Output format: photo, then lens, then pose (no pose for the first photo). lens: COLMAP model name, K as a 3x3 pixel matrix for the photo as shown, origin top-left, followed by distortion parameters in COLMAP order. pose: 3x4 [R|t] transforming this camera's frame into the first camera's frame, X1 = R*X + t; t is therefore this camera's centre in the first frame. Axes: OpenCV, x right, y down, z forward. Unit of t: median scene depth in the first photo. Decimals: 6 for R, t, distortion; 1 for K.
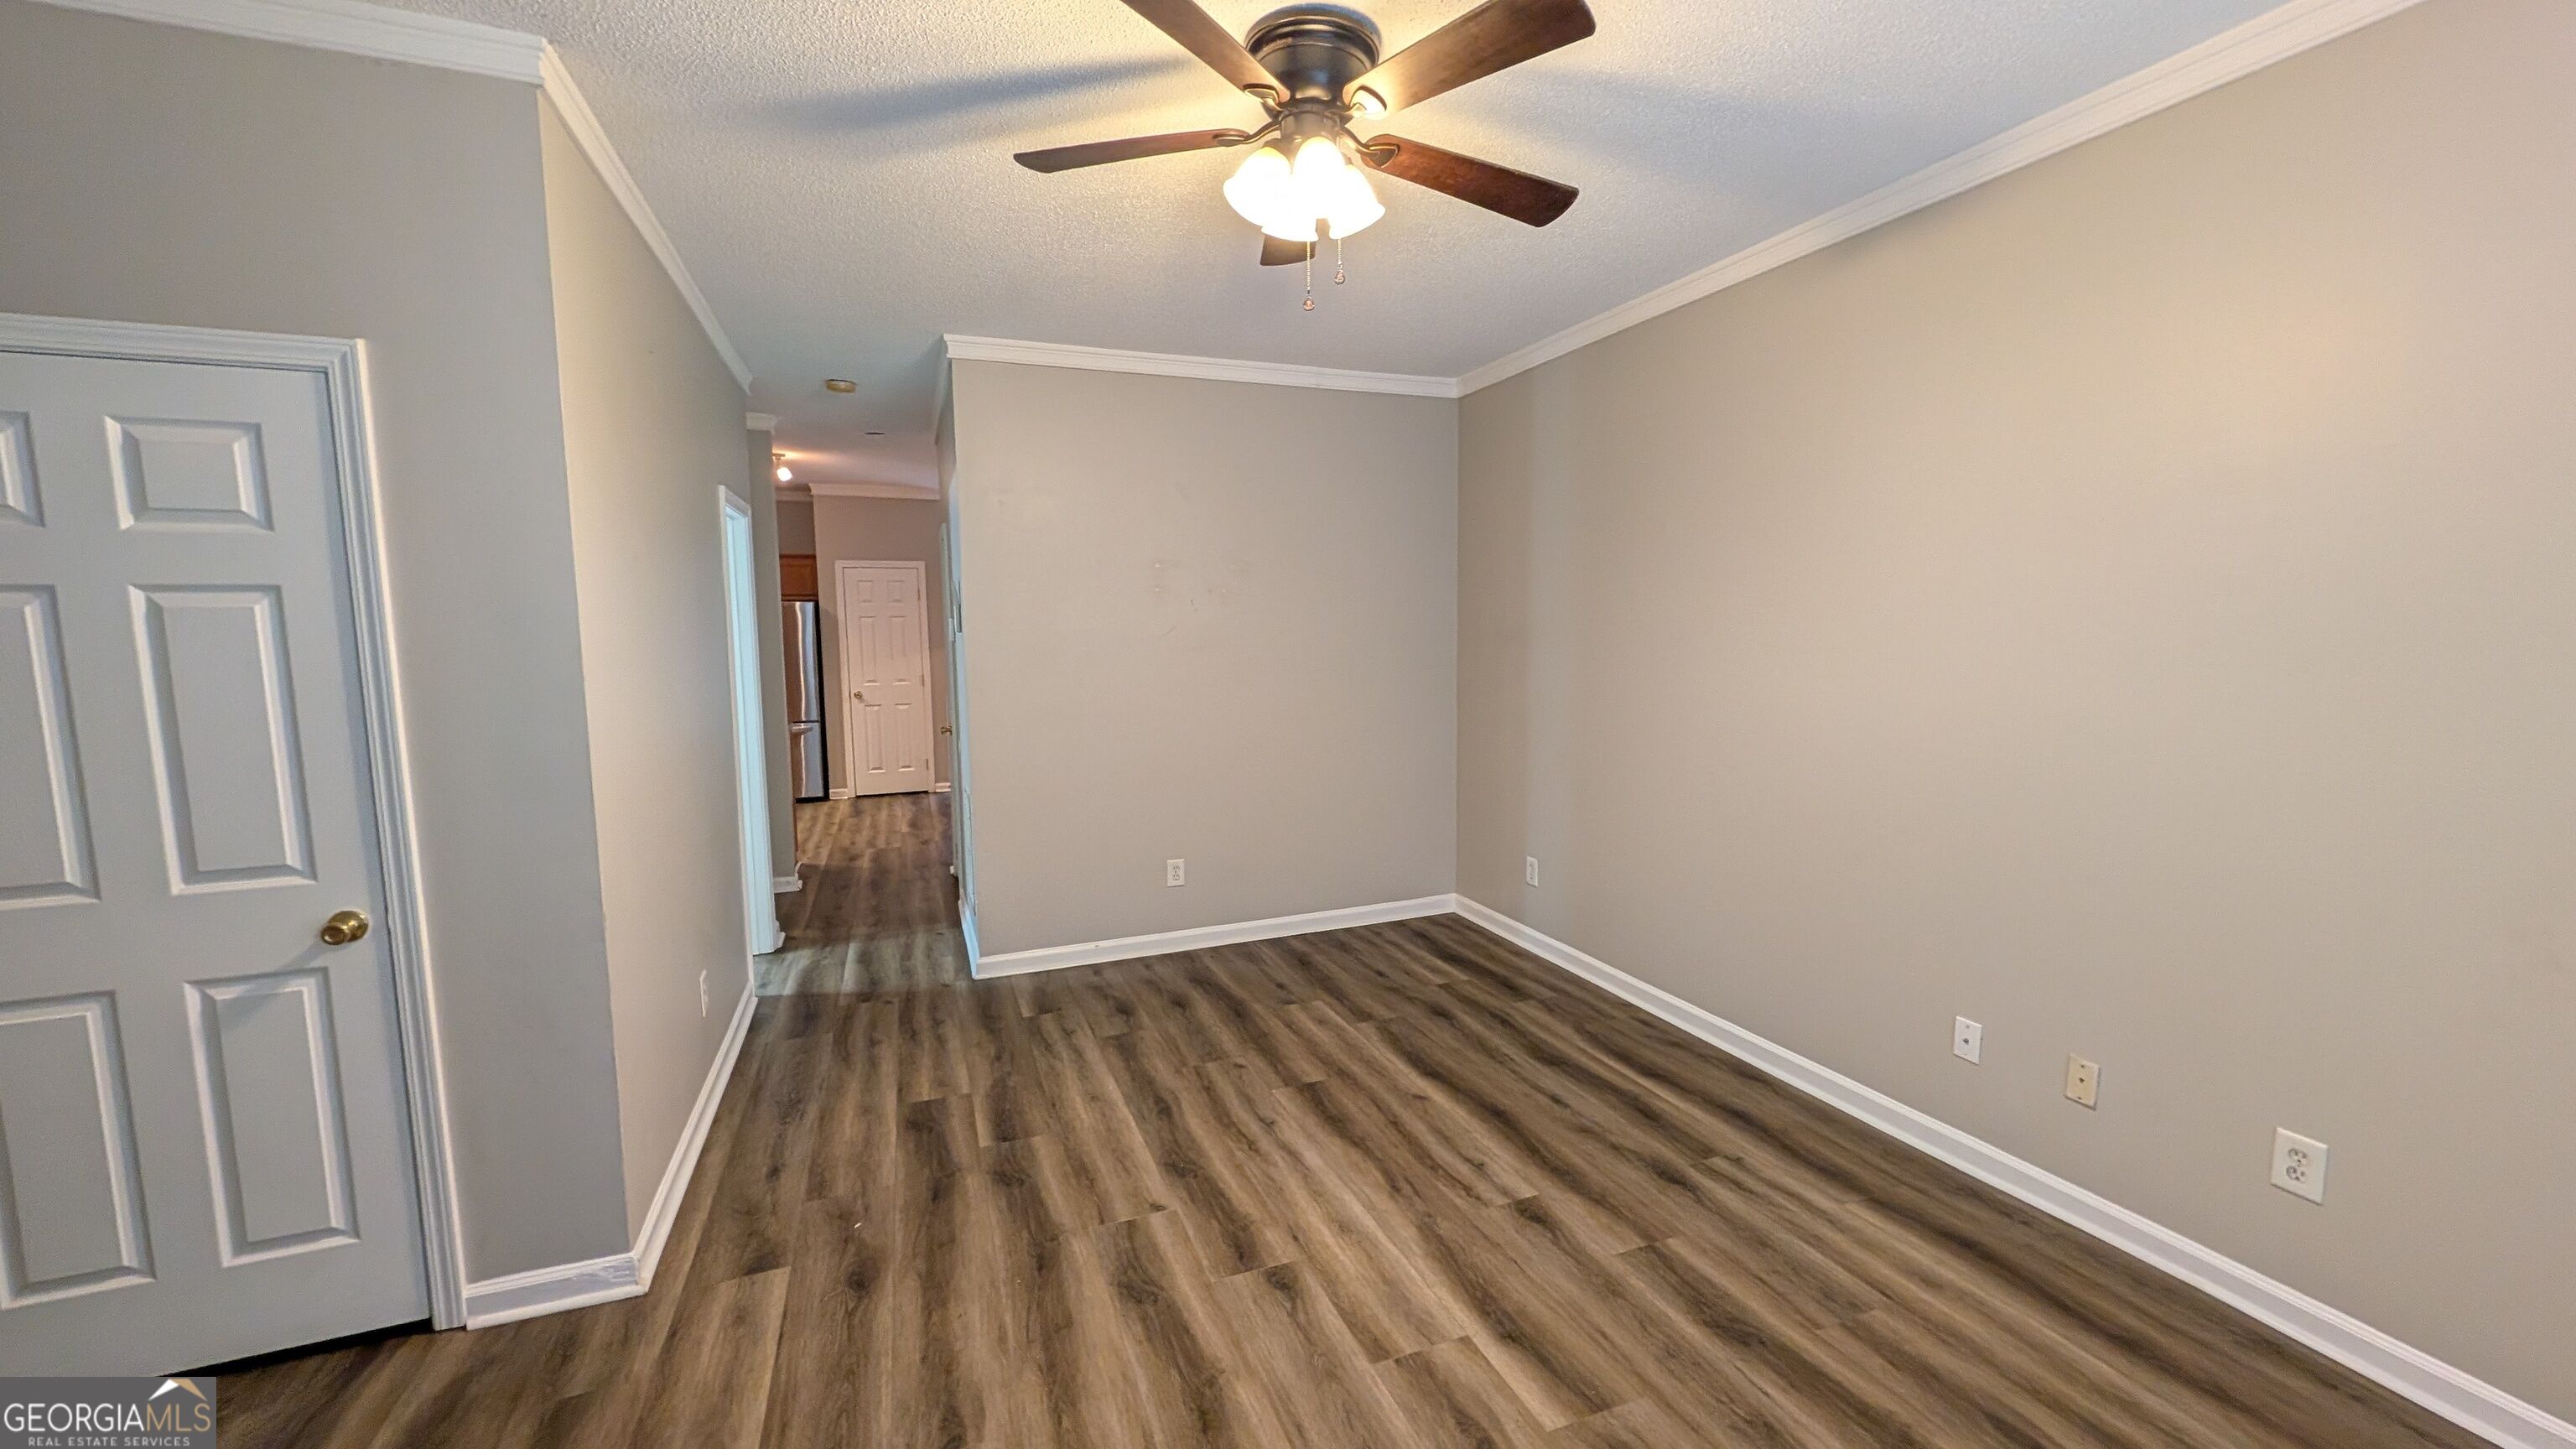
lens RADIAL K [[985.6, 0, 1301.5], [0, 985.6, 724.8], [0, 0, 1]] dist [0.000270, 0.000096]
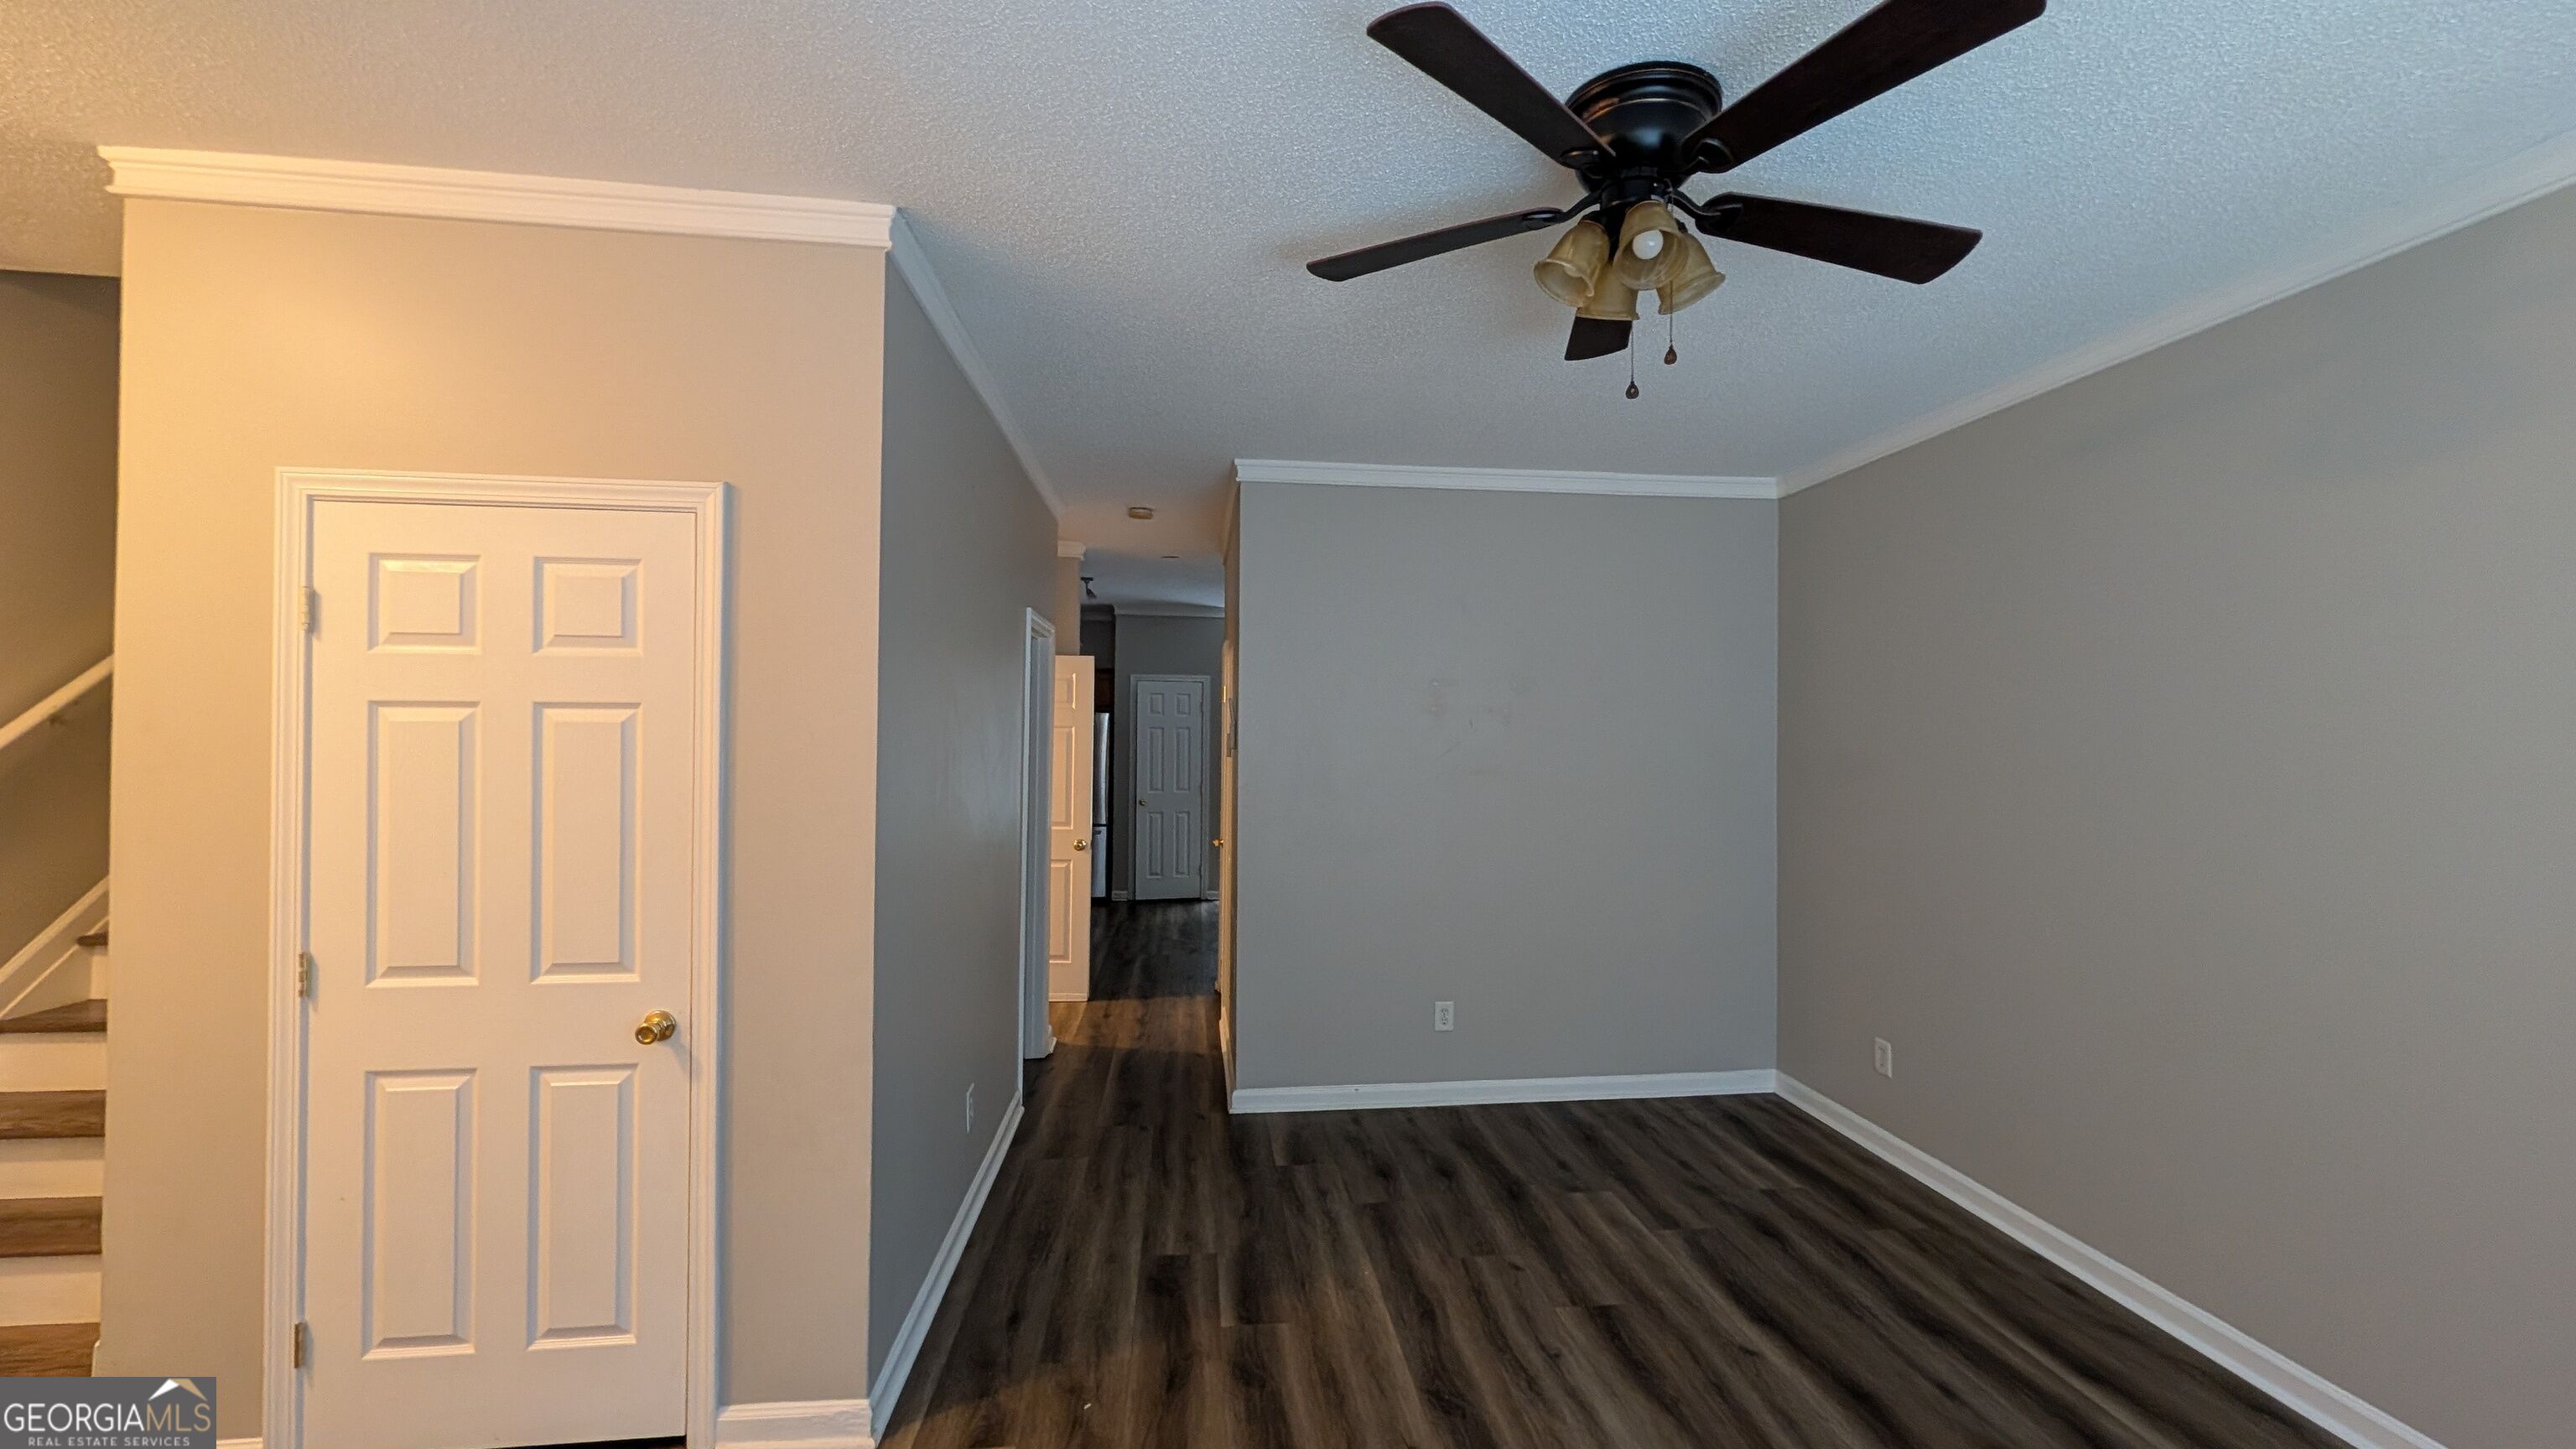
lens RADIAL K [[985.6, 0, 1301.5], [0, 985.6, 724.8], [0, 0, 1]] dist [0.000270, 0.000096]
pose [[0.963460, 0.016239, -0.267360, -0.020900], [-0.046329, 0.993219, -0.106626, -0.019532], [0.263815, 0.115117, 0.957679, 0.081408]]
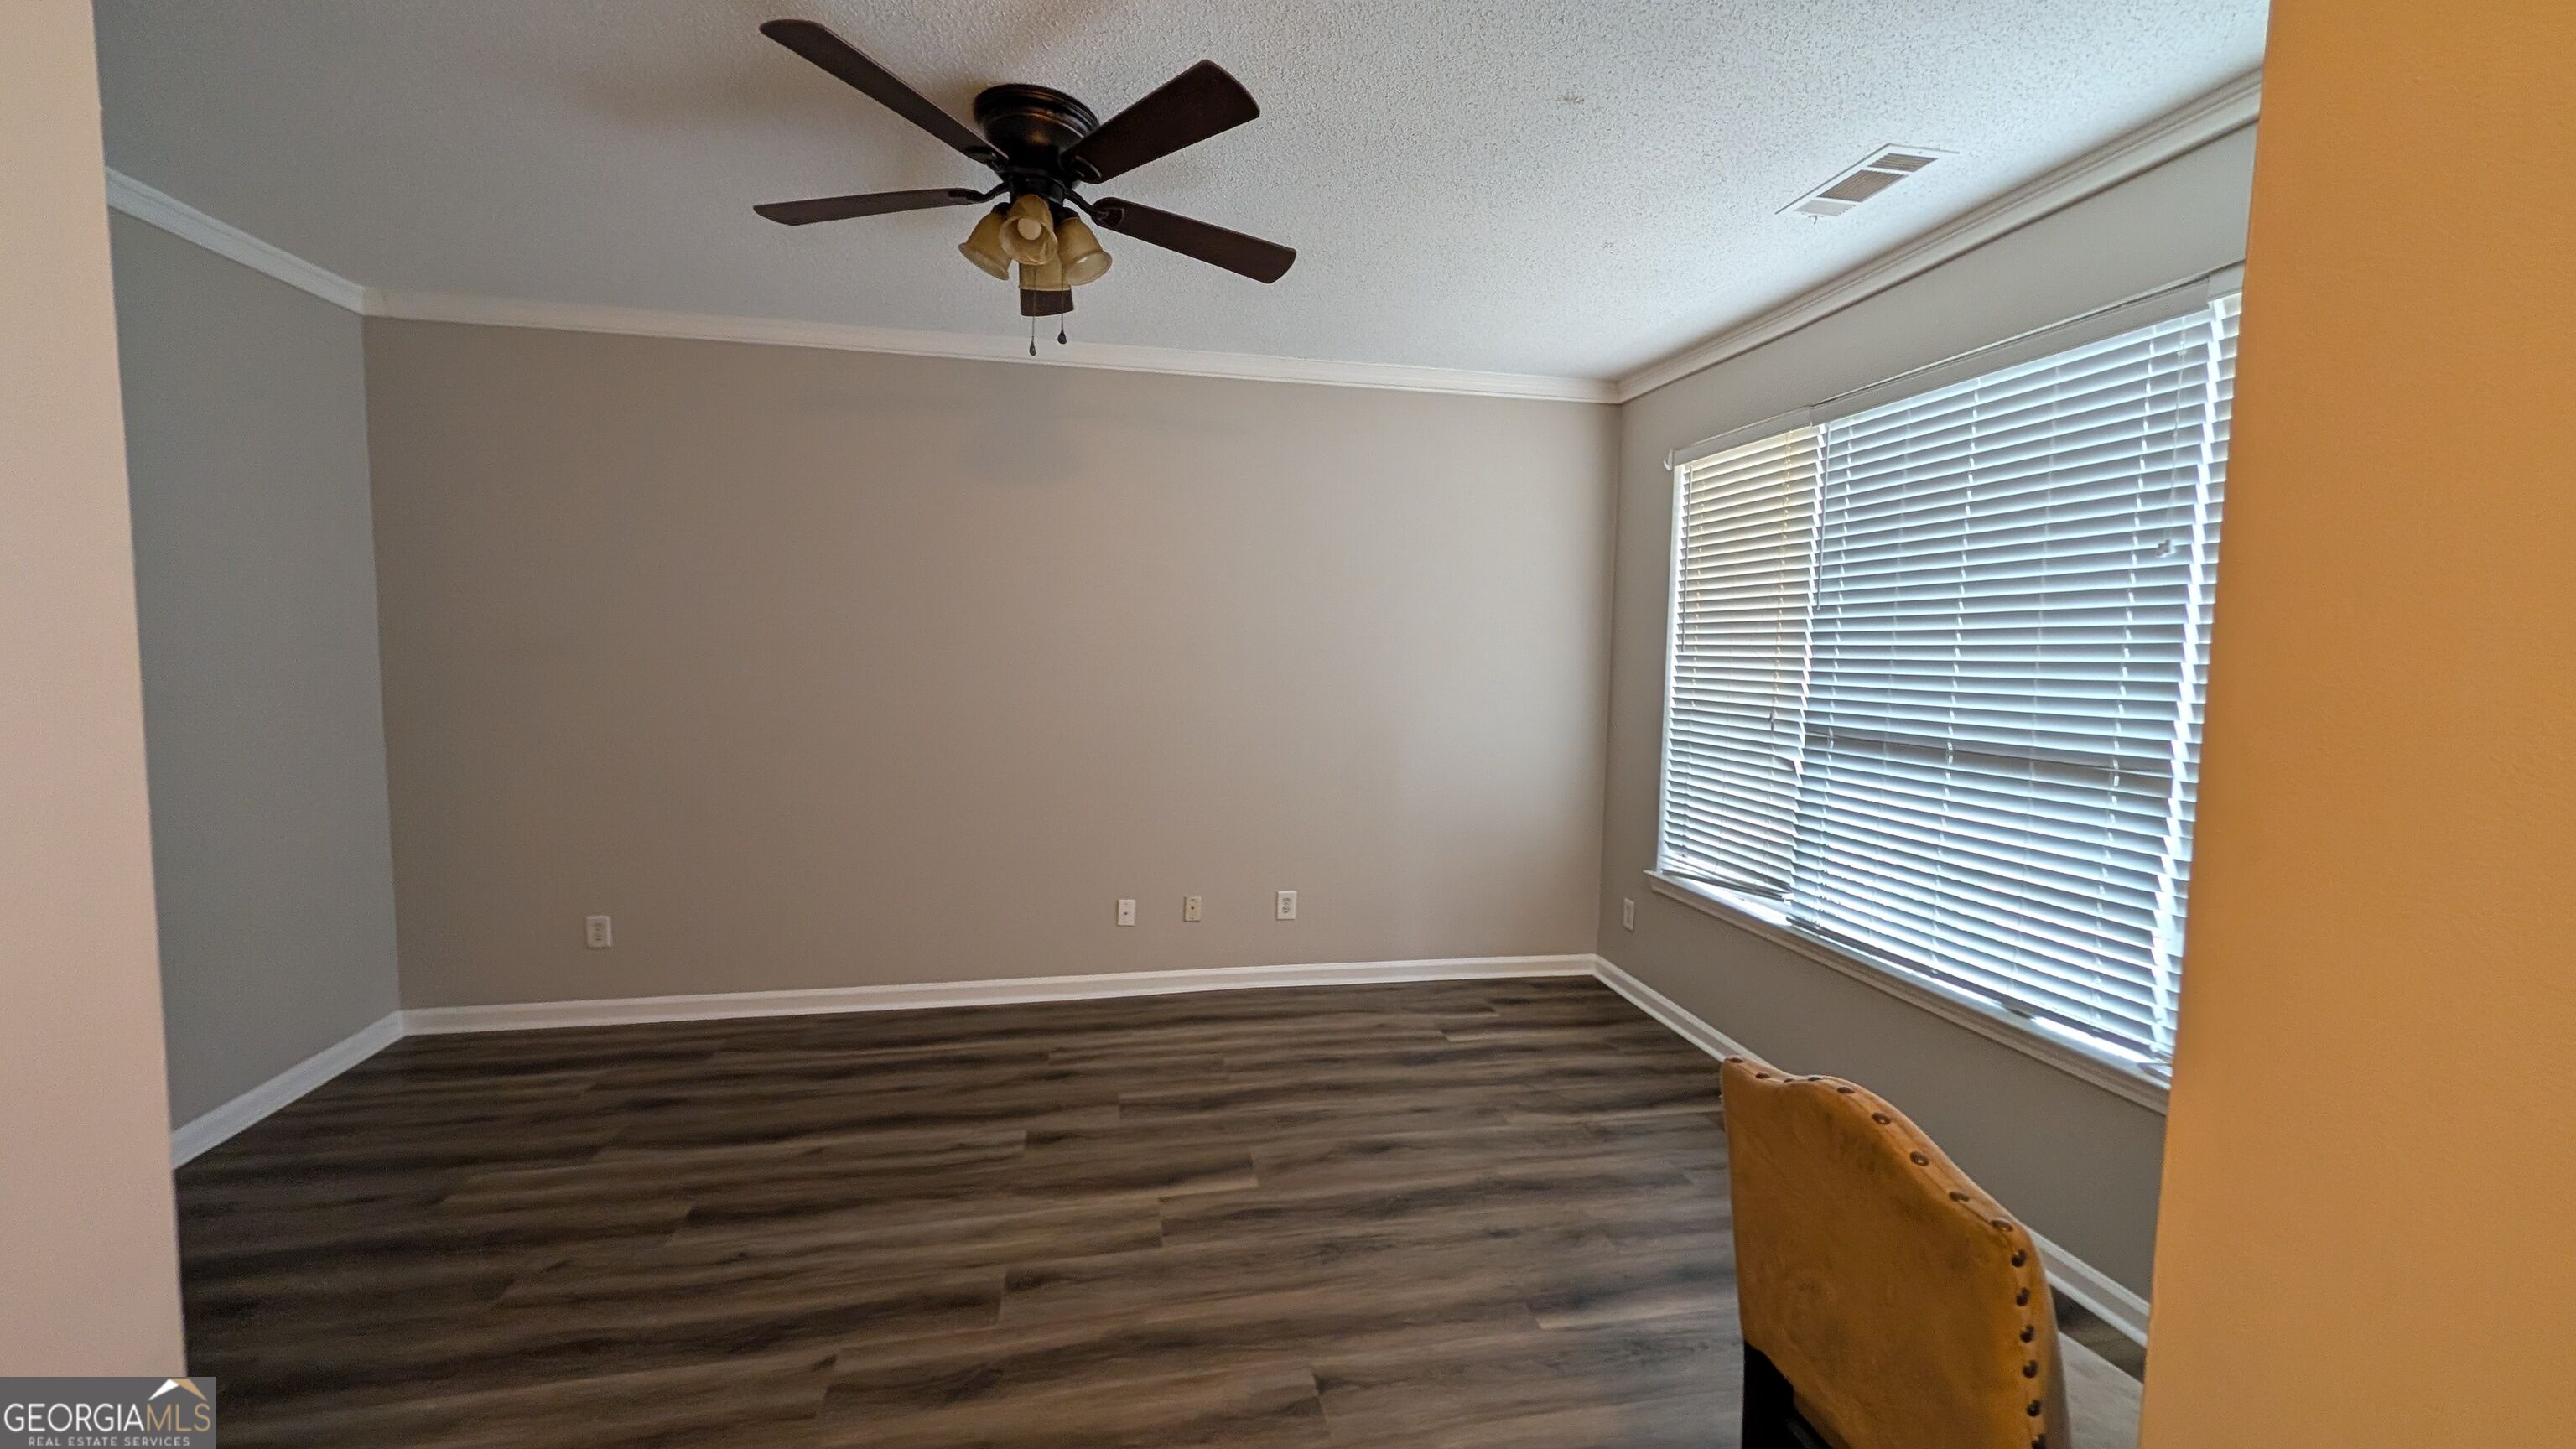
lens RADIAL K [[985.6, 0, 1301.5], [0, 985.6, 724.8], [0, 0, 1]] dist [0.000270, 0.000096]
pose [[0.181597, -0.063653, 0.981311, -0.616052], [0.082344, 0.995383, 0.049327, -0.023412], [-0.979919, 0.071847, 0.186000, 0.326935]]
